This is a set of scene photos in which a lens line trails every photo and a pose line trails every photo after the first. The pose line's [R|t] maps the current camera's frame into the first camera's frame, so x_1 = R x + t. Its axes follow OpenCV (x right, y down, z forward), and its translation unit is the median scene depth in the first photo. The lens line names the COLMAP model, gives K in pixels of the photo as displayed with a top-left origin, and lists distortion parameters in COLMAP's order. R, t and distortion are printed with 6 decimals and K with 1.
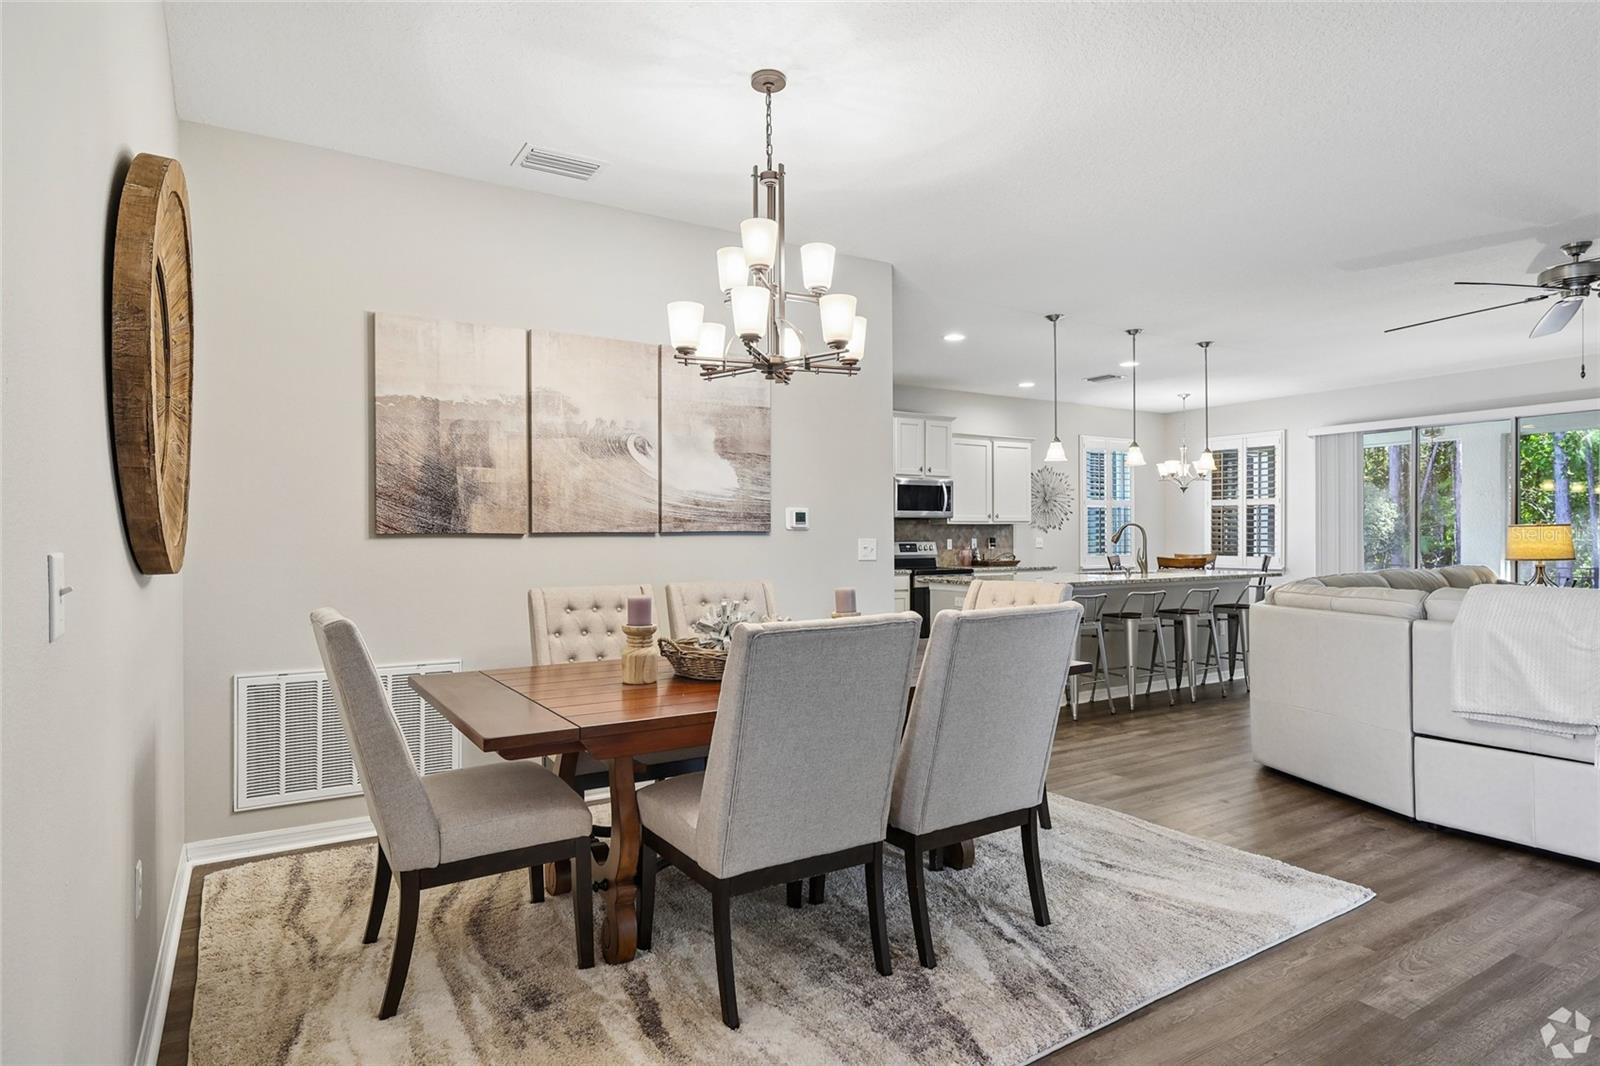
lens RADIAL K [[890.3, 0, 804.2], [0, 890.3, 538.9], [0, 0, 1]] dist [0.004484, -0.000443]
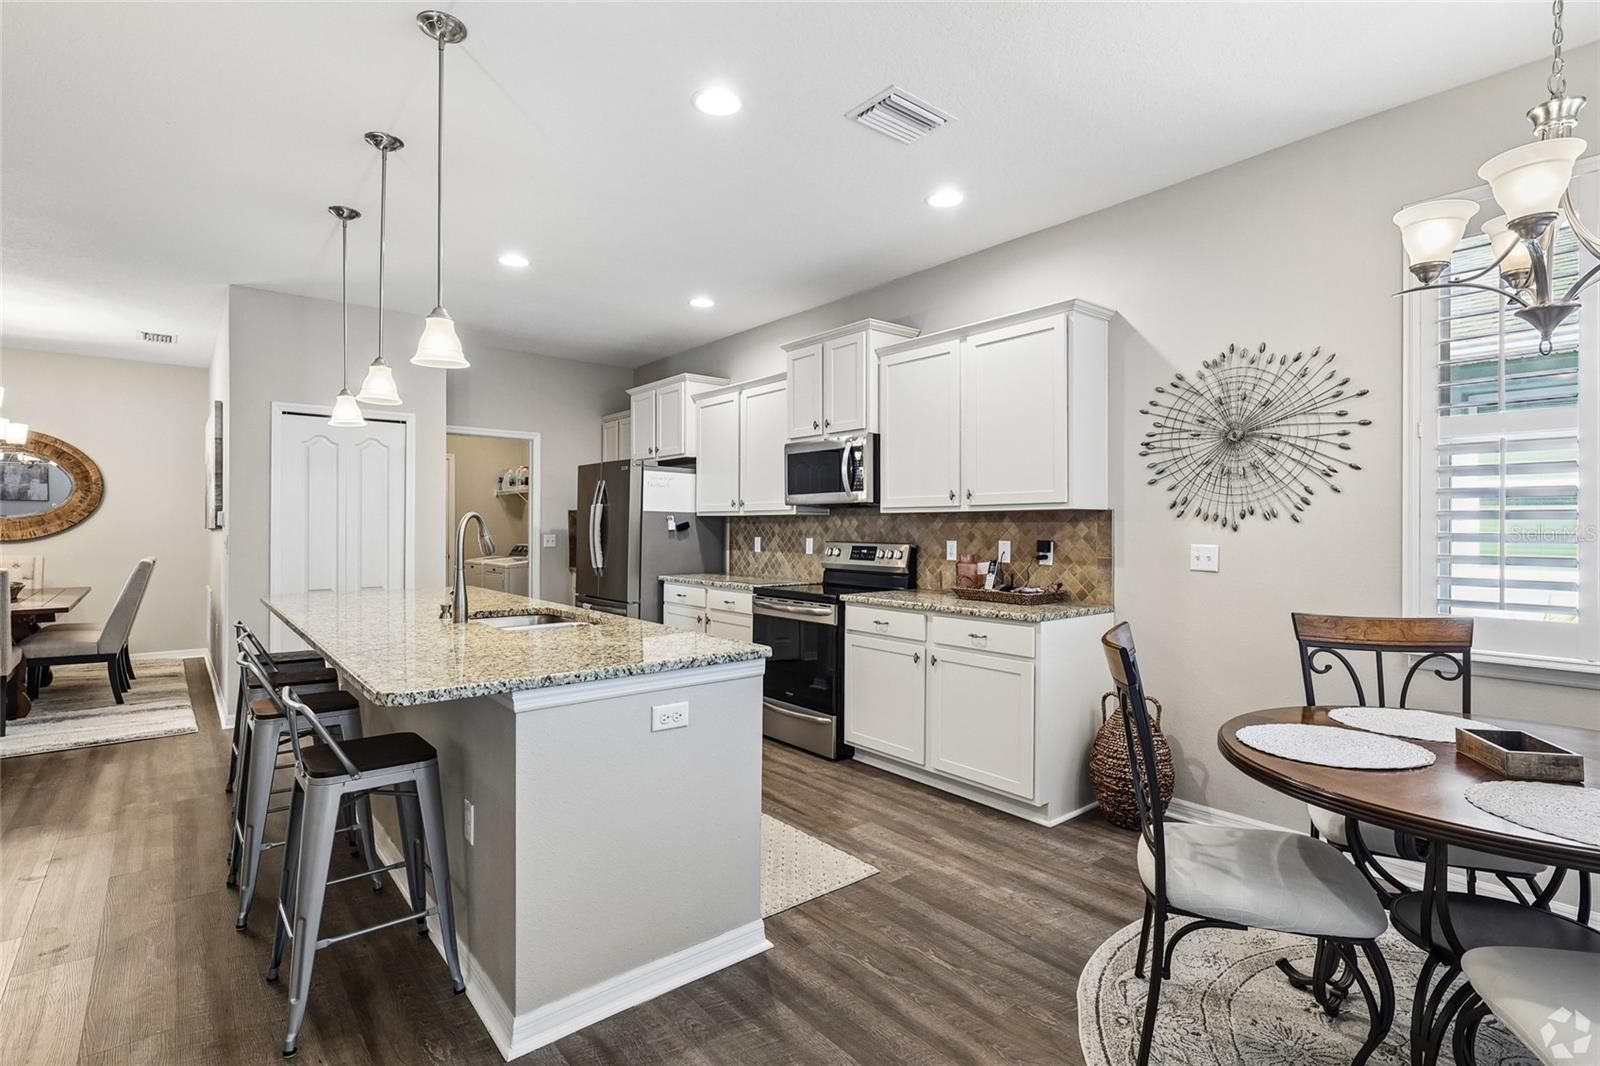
lens RADIAL K [[759.2, 0, 808.0], [0, 759.2, 527.5], [0, 0, 1]] dist [0.000569, 0.000068]
pose [[0.132143, 0.001518, -0.991230, 0.587124], [-0.011629, 0.999932, -0.000018, -0.006547], [0.991162, 0.011529, 0.132152, 0.838457]]
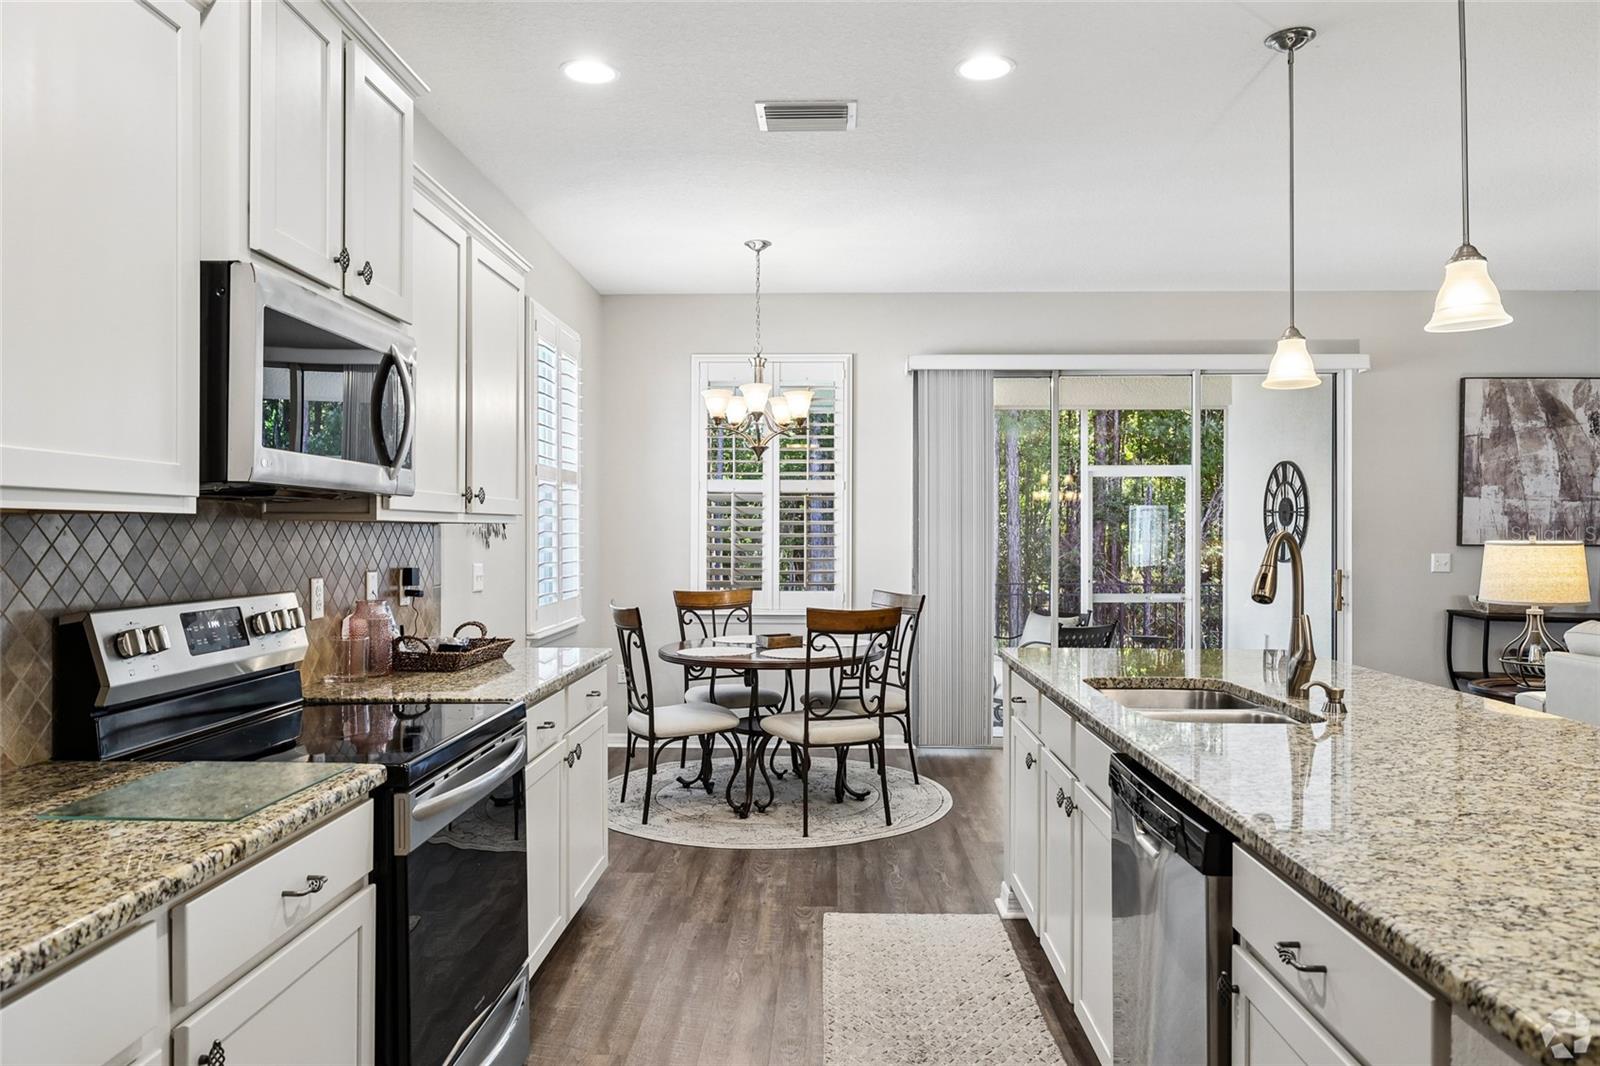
lens RADIAL K [[1086.8, 0, 803.9], [0, 1086.8, 528.7], [0, 0, 1]] dist [0.002156, 0.000063]
pose [[0.556589, 0.010557, 0.830721, -0.019350], [-0.002270, 0.999935, -0.011186, -0.010664], [-0.830785, 0.004341, 0.556576, 0.694288]]
